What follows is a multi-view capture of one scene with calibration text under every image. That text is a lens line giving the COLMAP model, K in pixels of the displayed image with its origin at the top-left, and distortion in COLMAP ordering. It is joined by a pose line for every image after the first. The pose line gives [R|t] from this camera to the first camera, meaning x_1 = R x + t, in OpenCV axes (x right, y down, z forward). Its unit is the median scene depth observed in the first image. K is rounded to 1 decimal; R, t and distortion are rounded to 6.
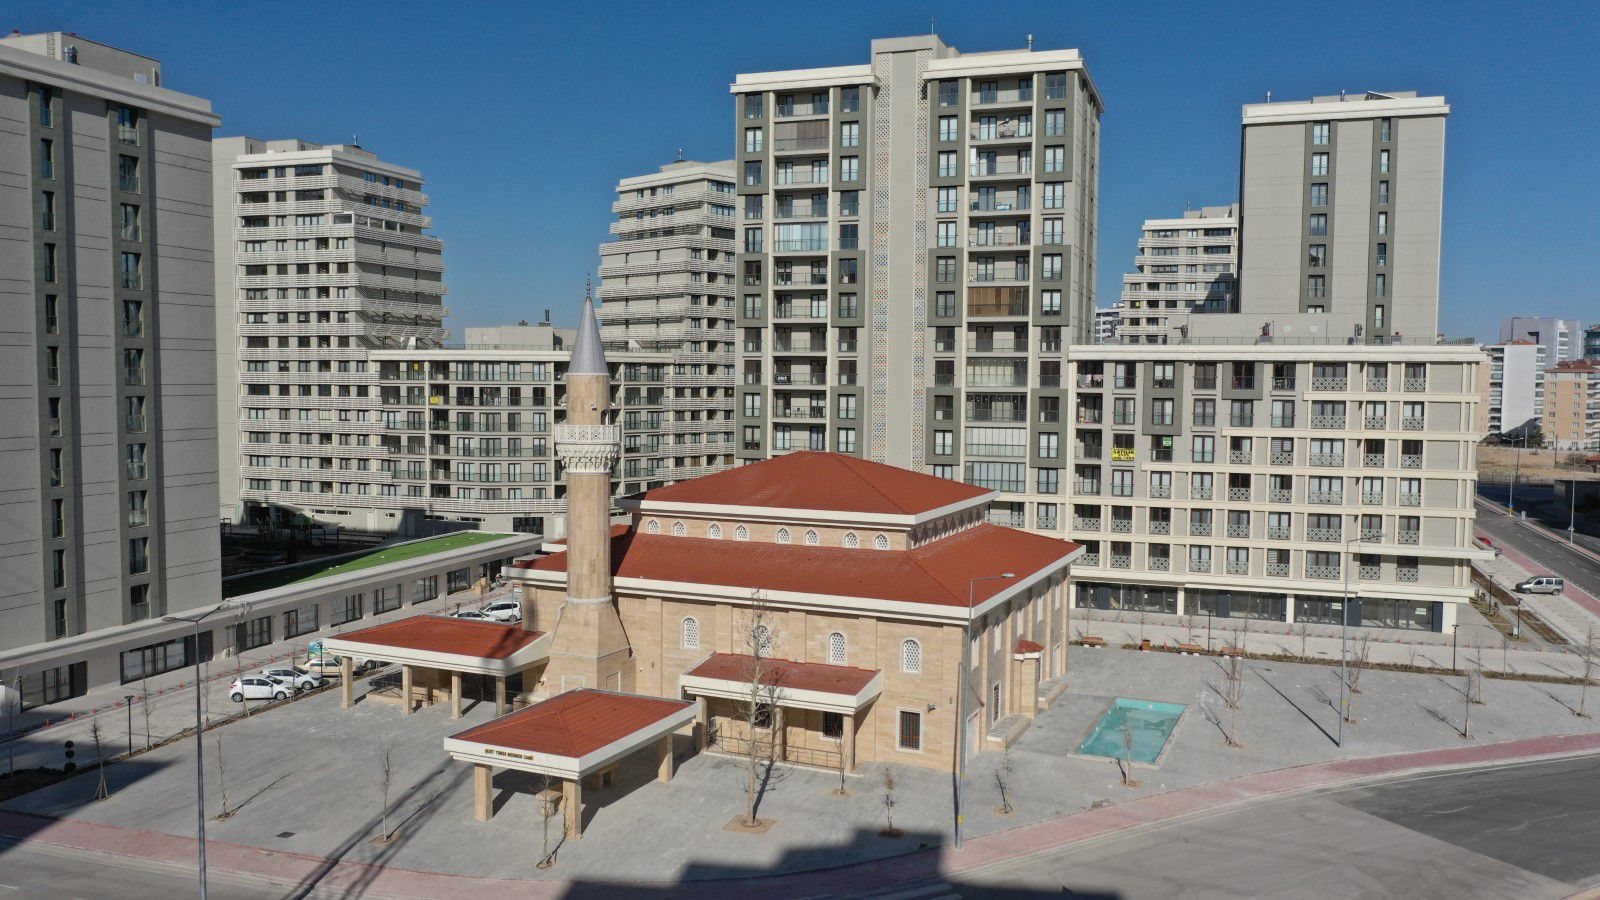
lens RADIAL K [[1263.4, 0, 792.3], [0, 1263.4, 453.1], [0, 0, 1]] dist [-0.006071, 0.001046]
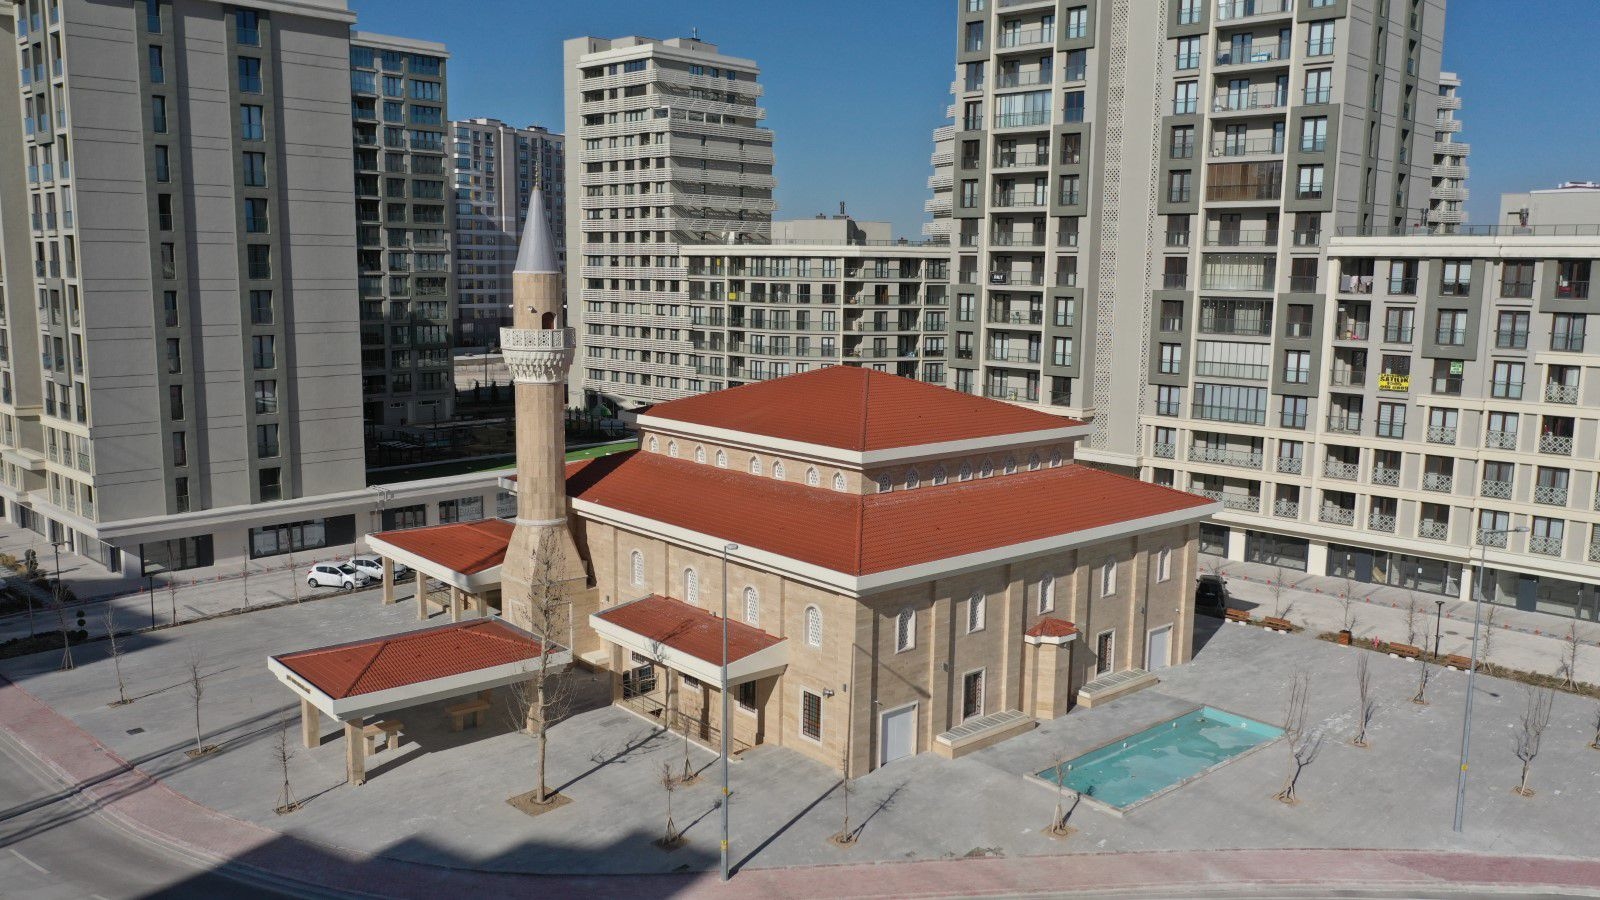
lens RADIAL K [[1263.4, 0, 792.3], [0, 1263.4, 453.1], [0, 0, 1]] dist [-0.006071, 0.001046]
pose [[0.910900, 0.064832, -0.407503, 0.235580], [-0.031172, 0.995569, 0.088712, -0.012281], [0.411449, -0.068105, 0.908885, 0.156339]]
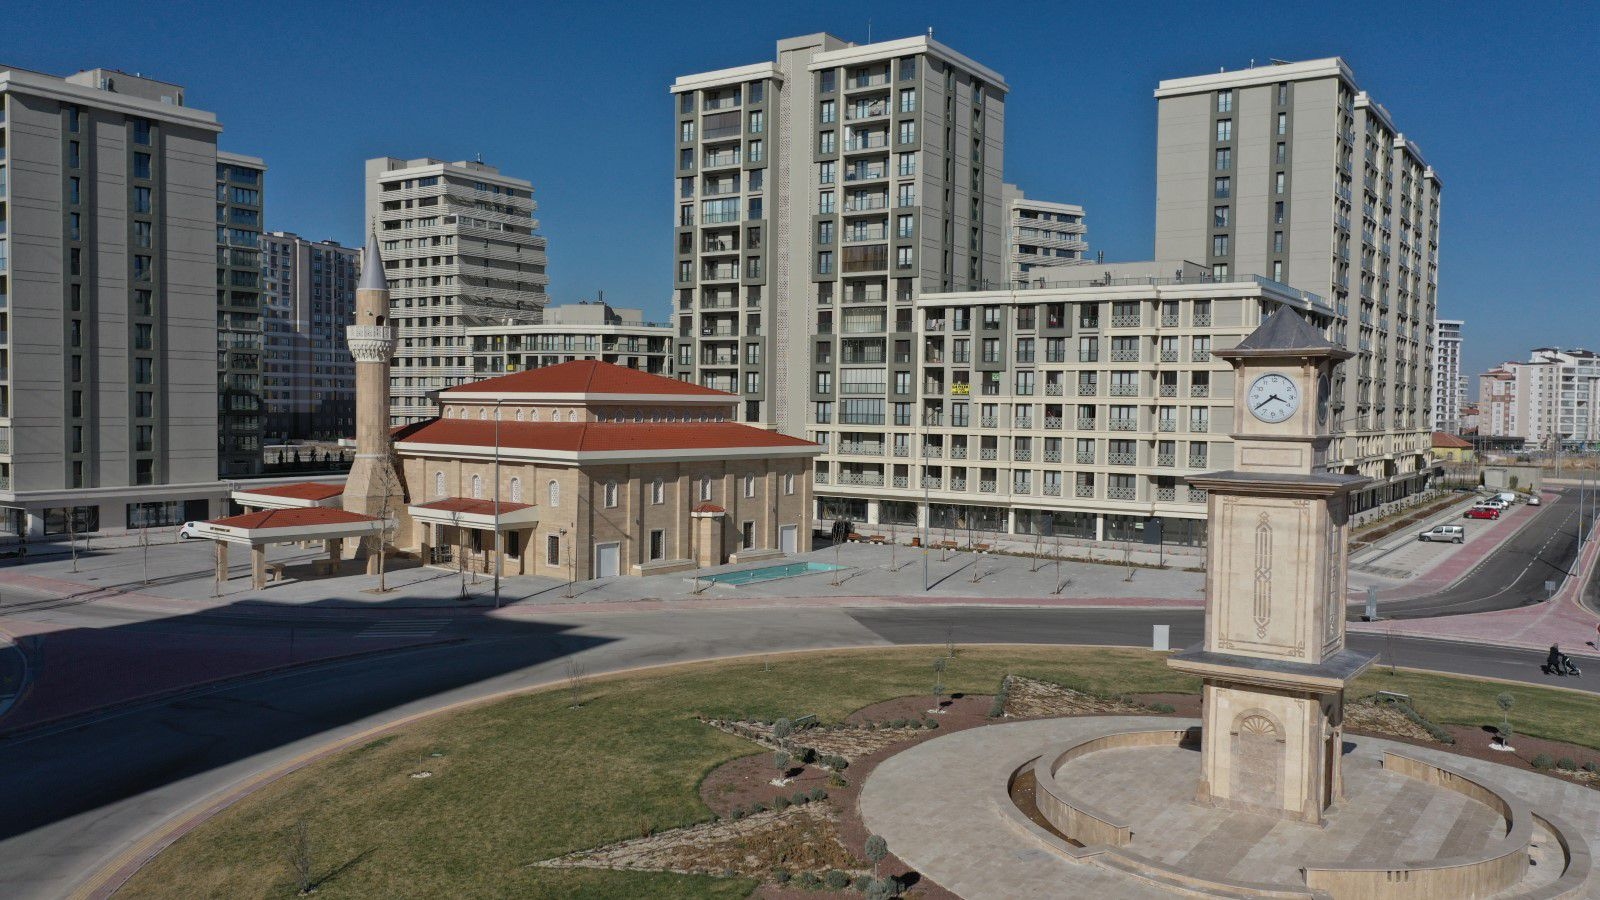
lens RADIAL K [[1263.4, 0, 792.3], [0, 1263.4, 453.1], [0, 0, 1]] dist [-0.006071, 0.001046]
pose [[0.966960, 0.015141, -0.254478, 0.390186], [-0.021521, 0.999519, -0.022307, 0.083491], [0.254018, 0.027047, 0.966821, -0.122823]]
